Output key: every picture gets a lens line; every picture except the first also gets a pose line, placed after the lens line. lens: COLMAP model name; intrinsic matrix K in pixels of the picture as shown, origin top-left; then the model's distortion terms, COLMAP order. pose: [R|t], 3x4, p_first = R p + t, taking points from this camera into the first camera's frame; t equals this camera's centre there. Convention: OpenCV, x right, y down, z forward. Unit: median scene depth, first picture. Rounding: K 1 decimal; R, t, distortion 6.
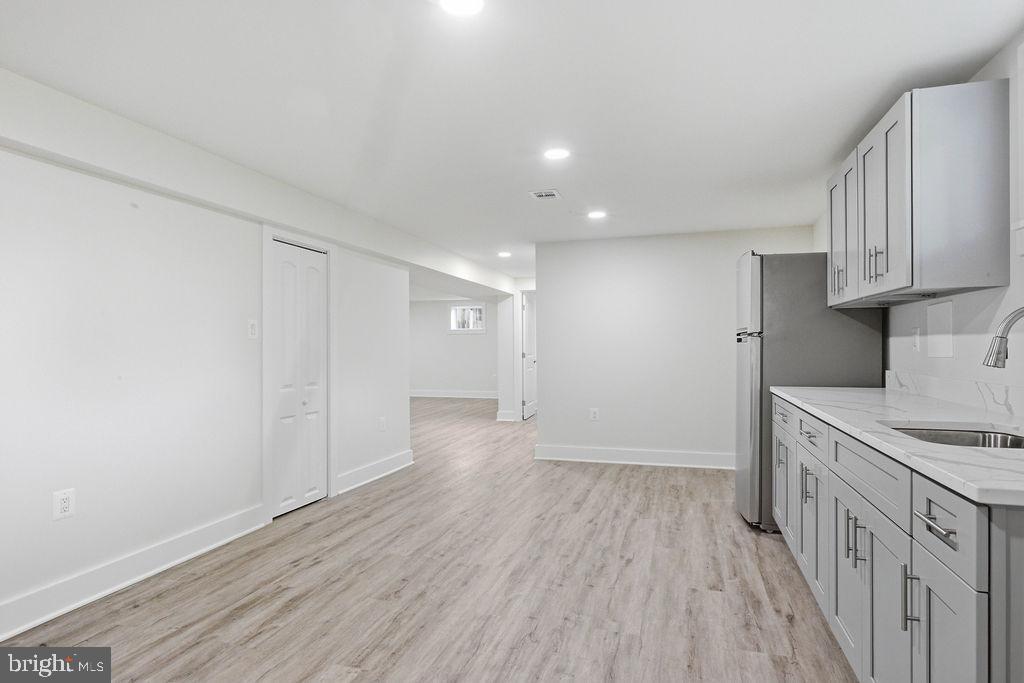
lens RADIAL K [[555.6, 0, 514.3], [0, 555.6, 332.9], [0, 0, 1]] dist [-0.006692, -0.000299]
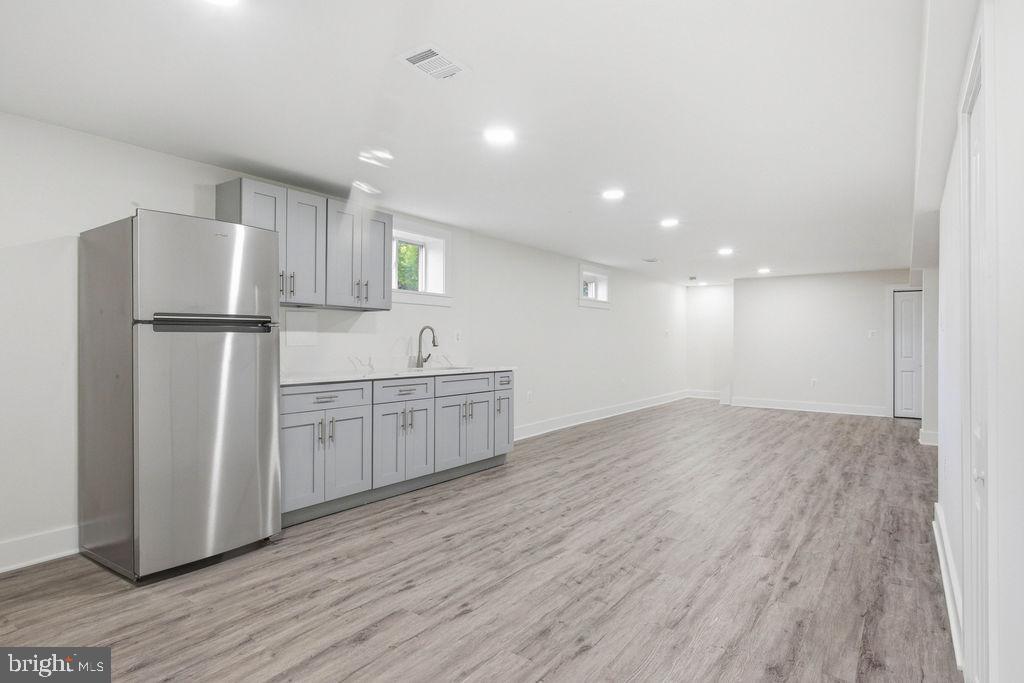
lens RADIAL K [[555.6, 0, 514.3], [0, 555.6, 332.9], [0, 0, 1]] dist [-0.006692, -0.000299]
pose [[-0.949961, 0.006393, 0.312304, -0.249654], [-0.006399, 0.999182, -0.039918, 0.056133], [-0.312304, -0.039918, -0.949143, 1.950987]]
